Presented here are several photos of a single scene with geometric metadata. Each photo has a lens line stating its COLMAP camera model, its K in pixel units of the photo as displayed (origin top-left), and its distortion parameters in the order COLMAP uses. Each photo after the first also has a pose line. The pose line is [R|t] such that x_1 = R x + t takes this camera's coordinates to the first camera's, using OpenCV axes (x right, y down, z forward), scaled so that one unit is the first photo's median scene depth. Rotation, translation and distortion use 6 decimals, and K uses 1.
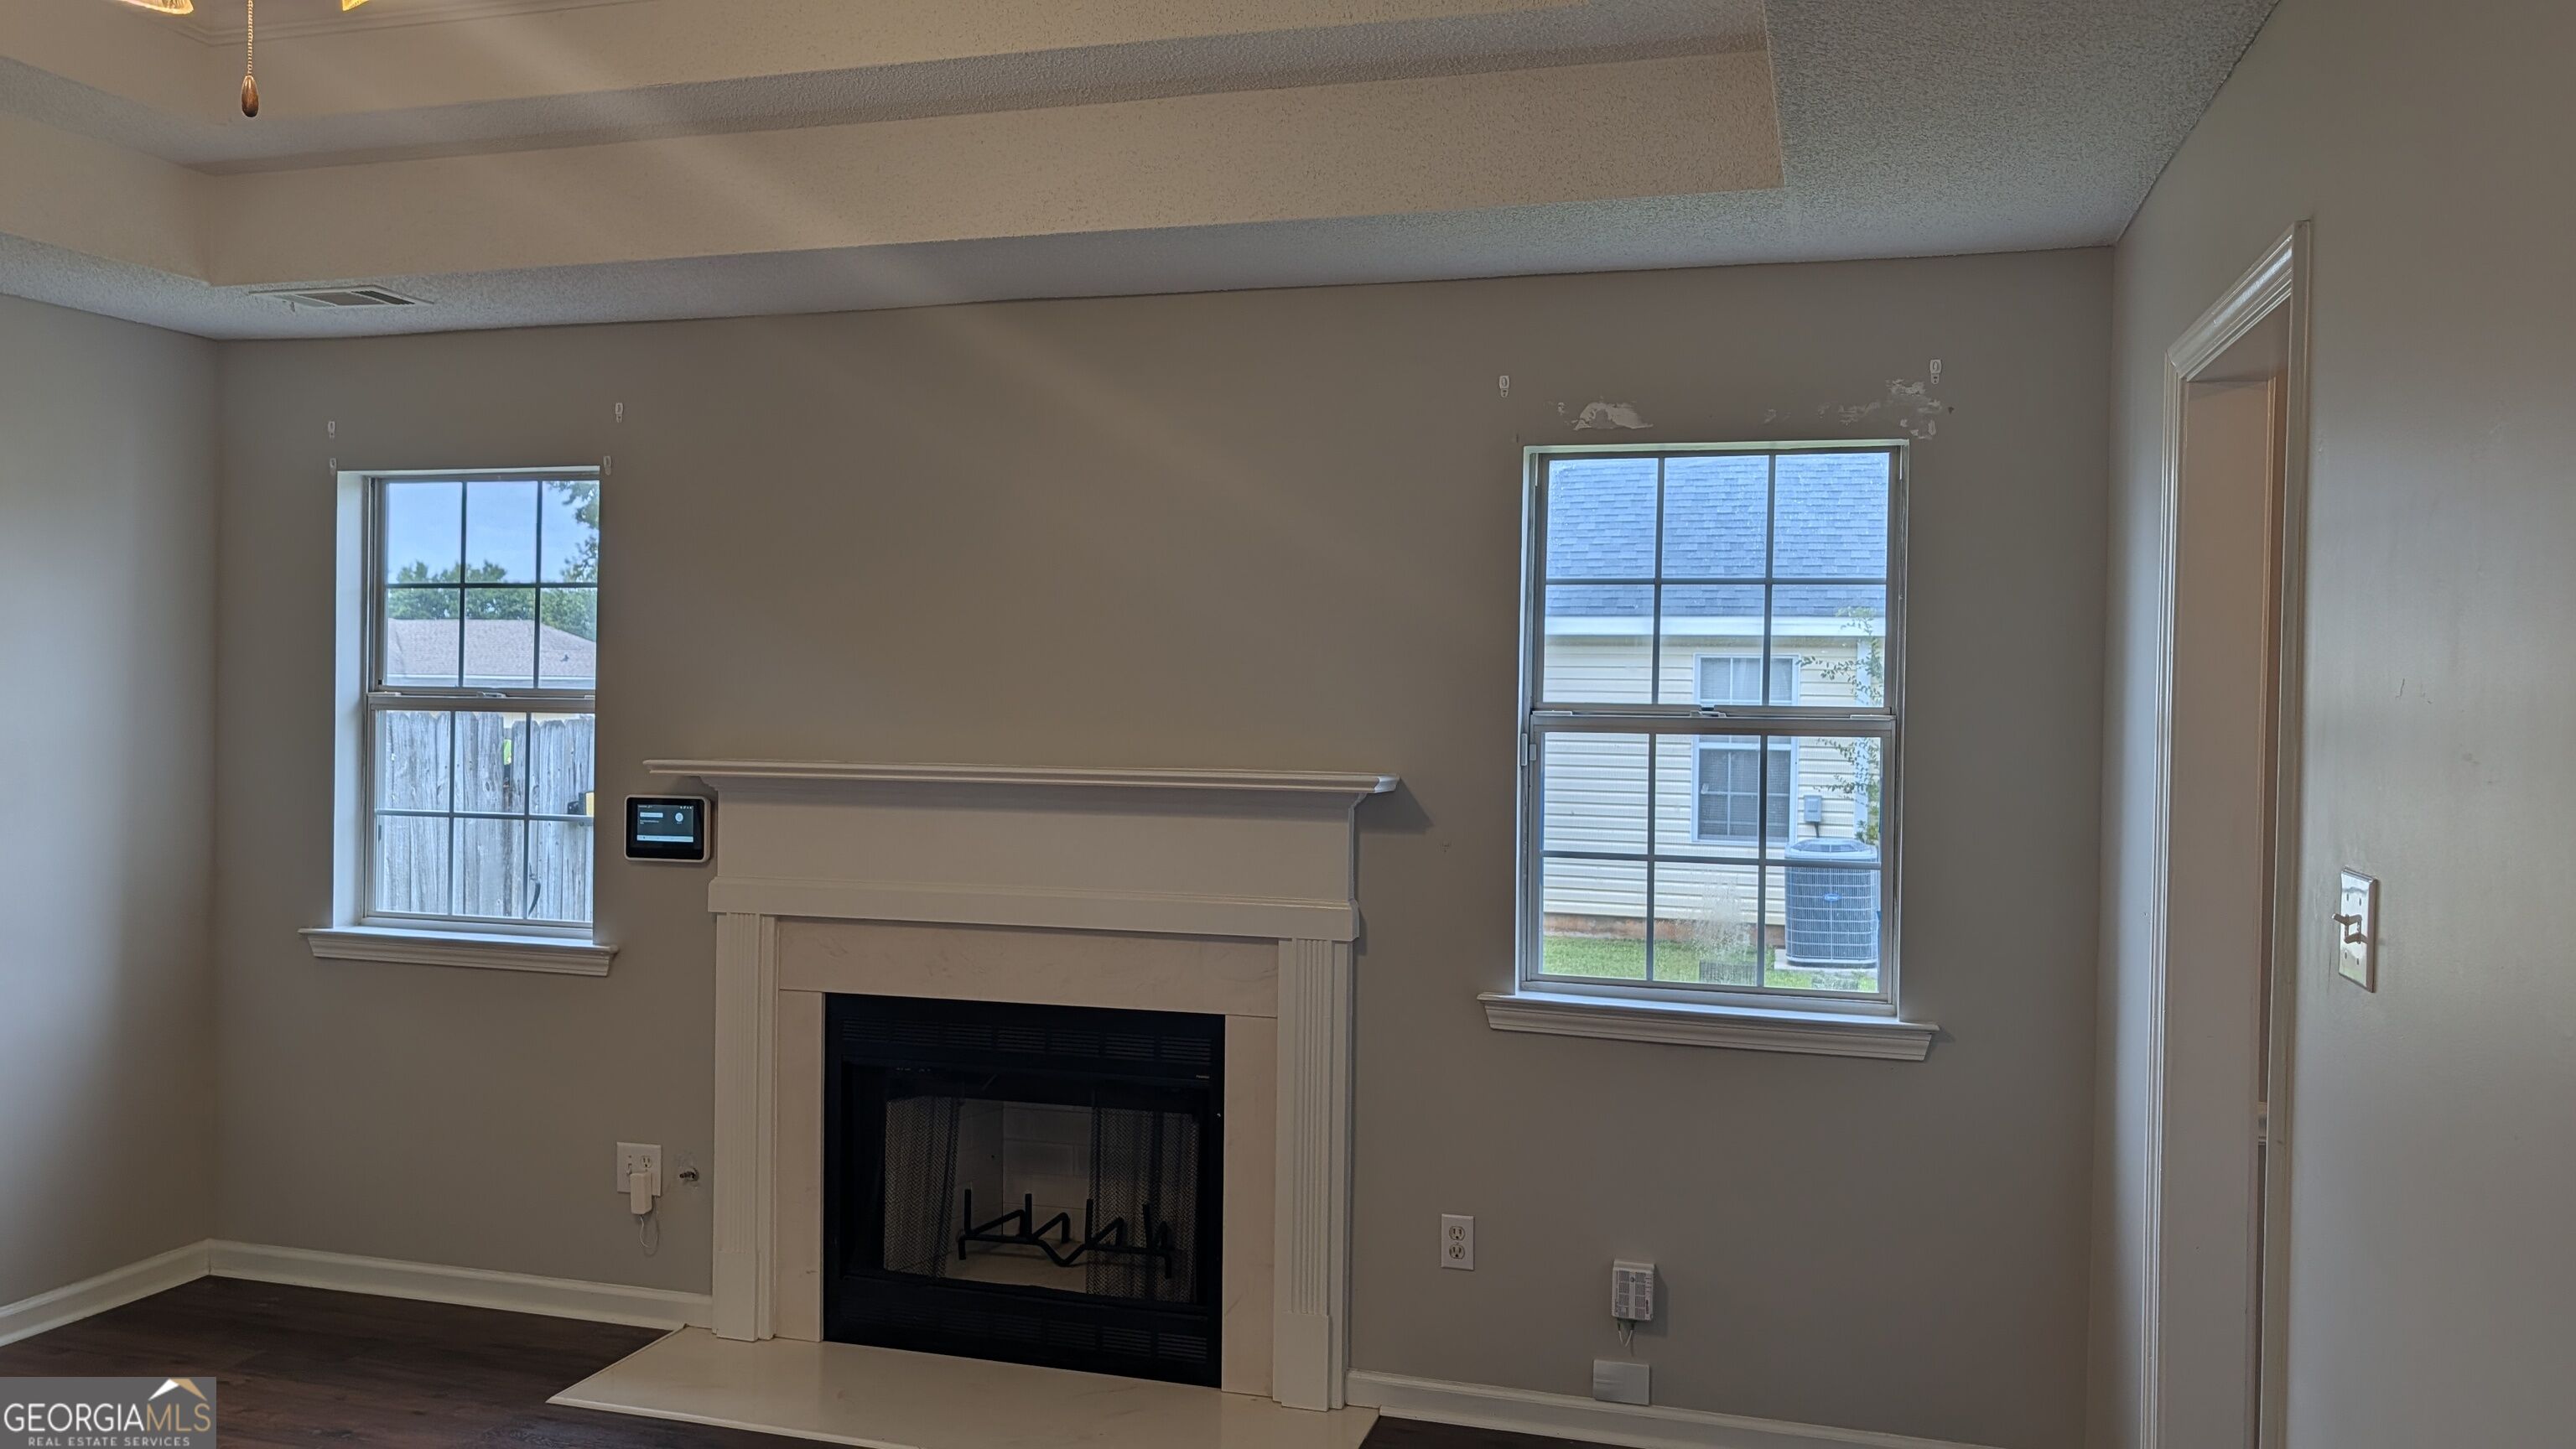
lens RADIAL K [[1892.4, 0, 1288.0], [0, 1892.4, 724.5], [0, 0, 1]] dist [0.001572, -0.003816]
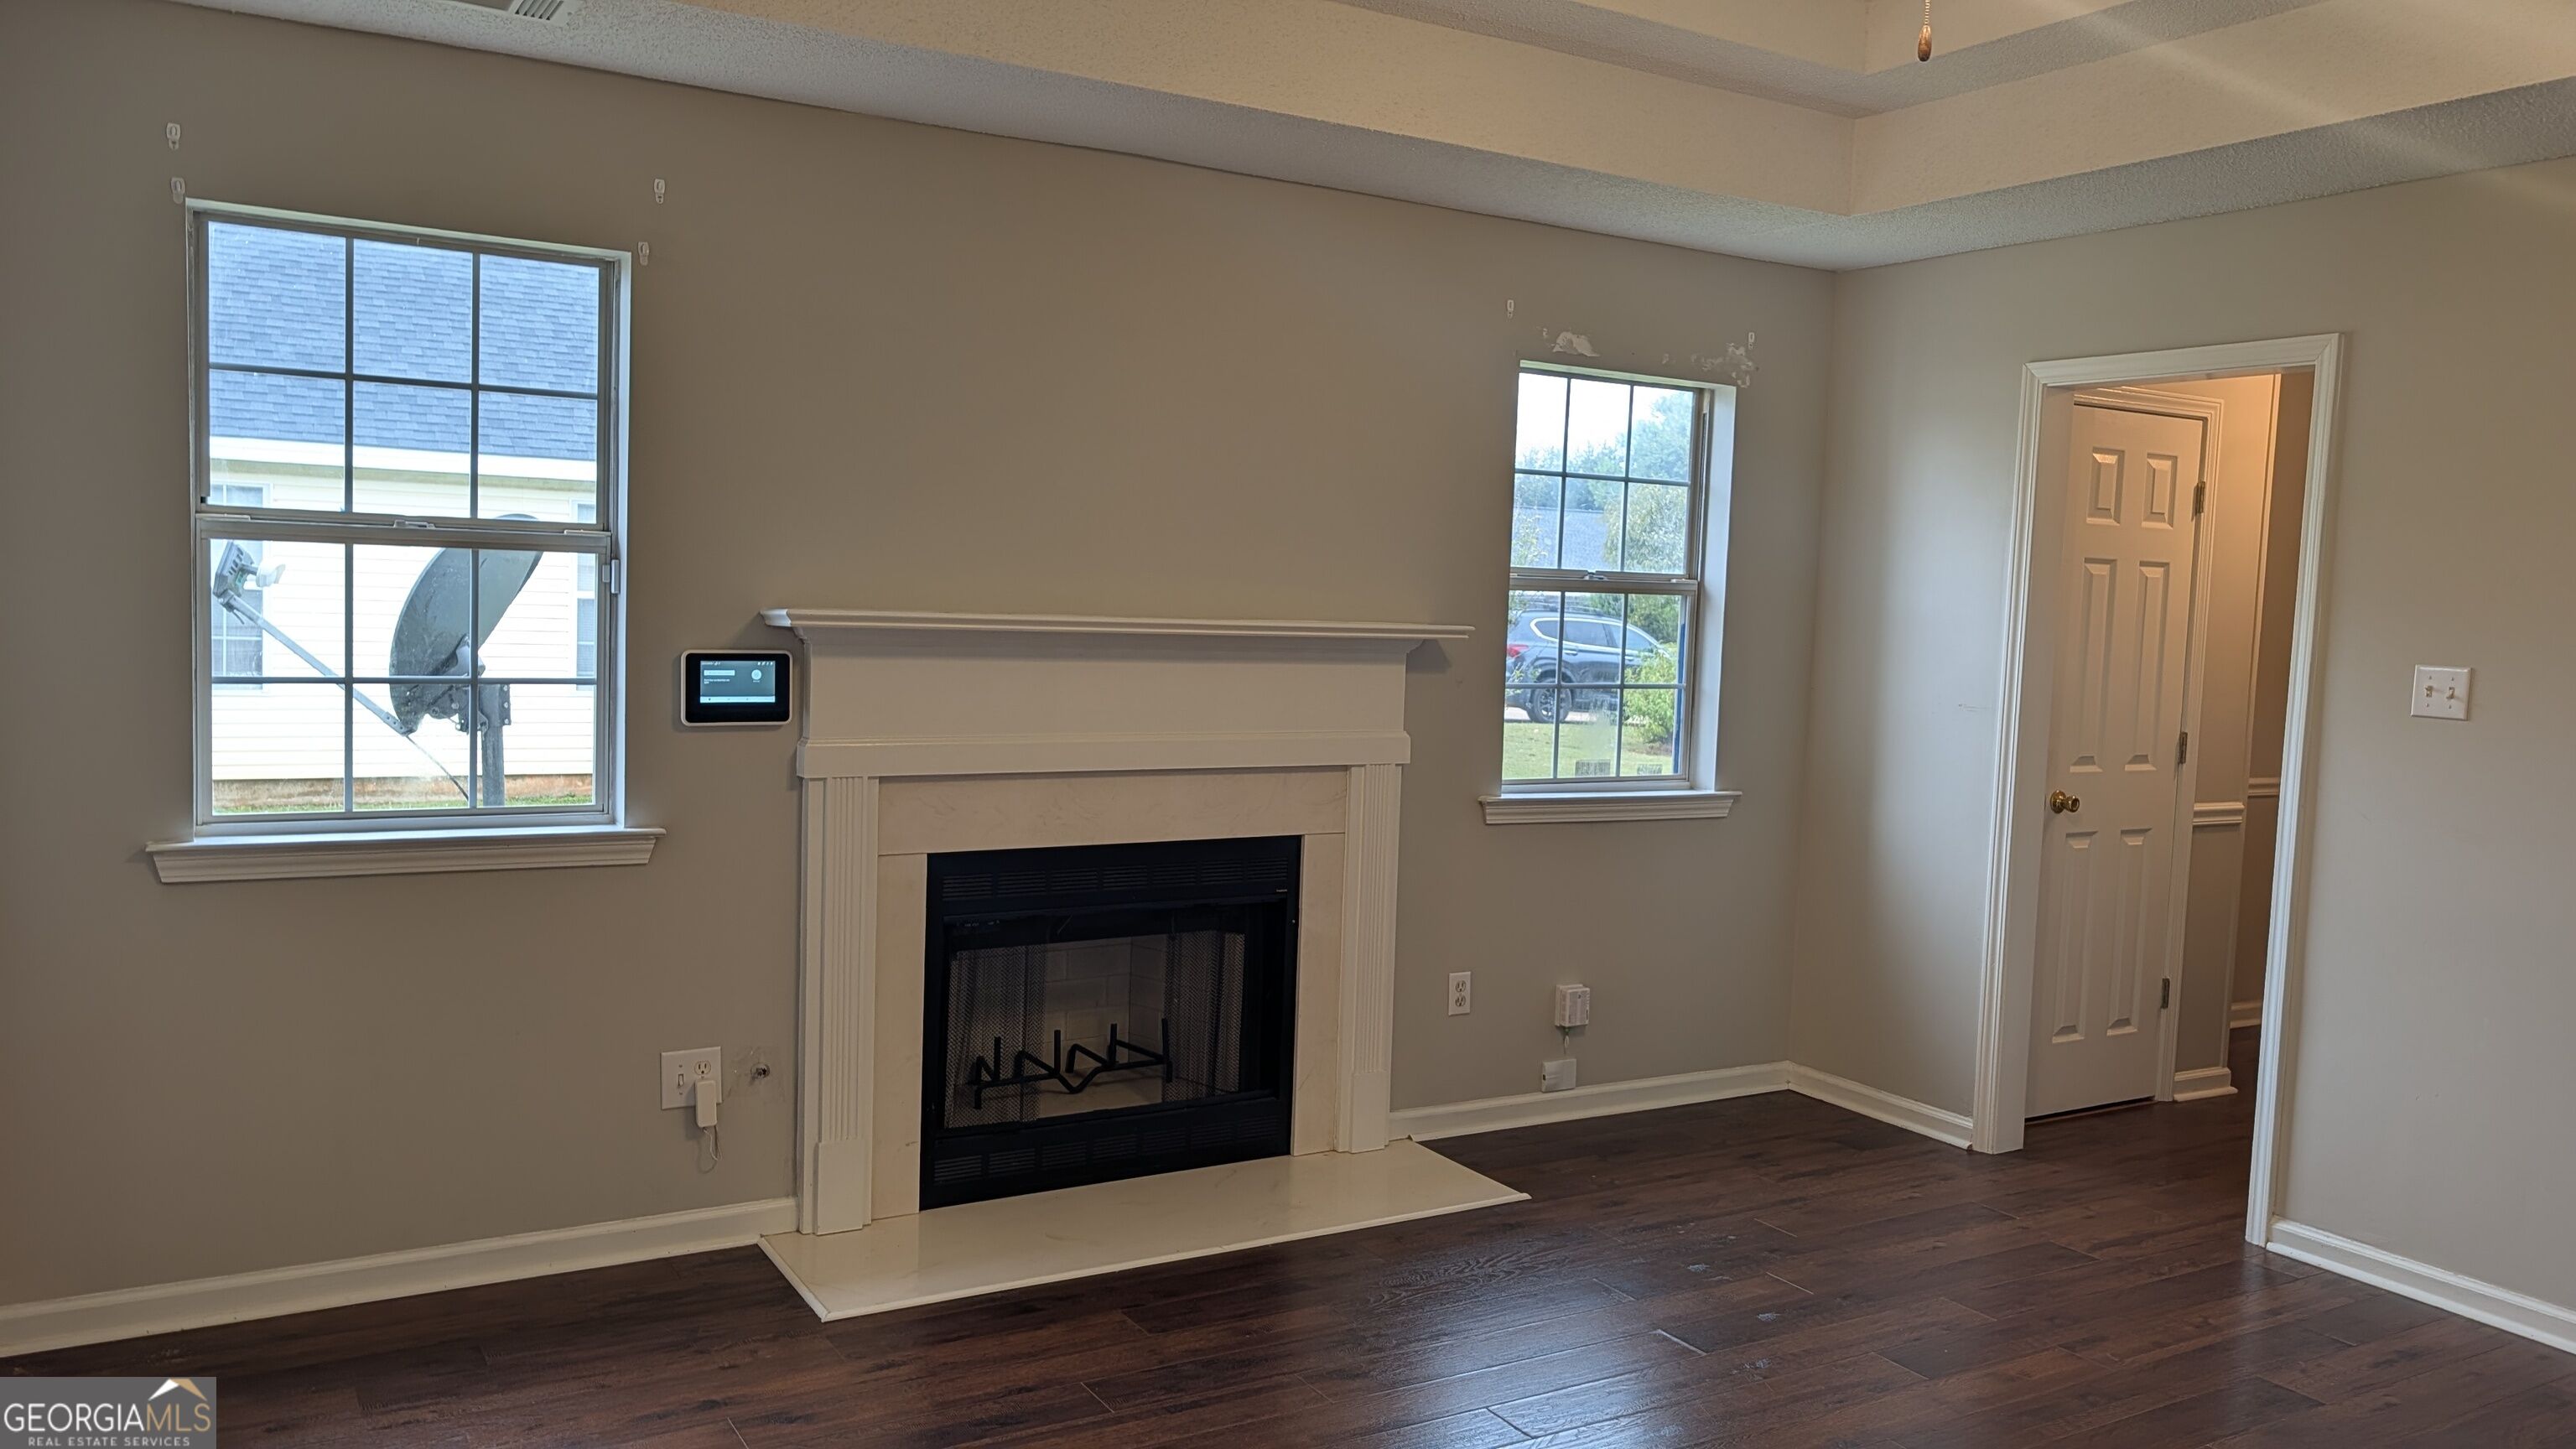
lens RADIAL K [[1857.8, 0, 1288.0], [0, 1857.8, 724.5], [0, 0, 1]] dist [0.016850, 0.000700]
pose [[0.684340, -0.048537, 0.727545, -0.801705], [-0.025998, 0.995523, 0.090869, -0.013576], [-0.728699, -0.081101, 0.680015, 0.232479]]
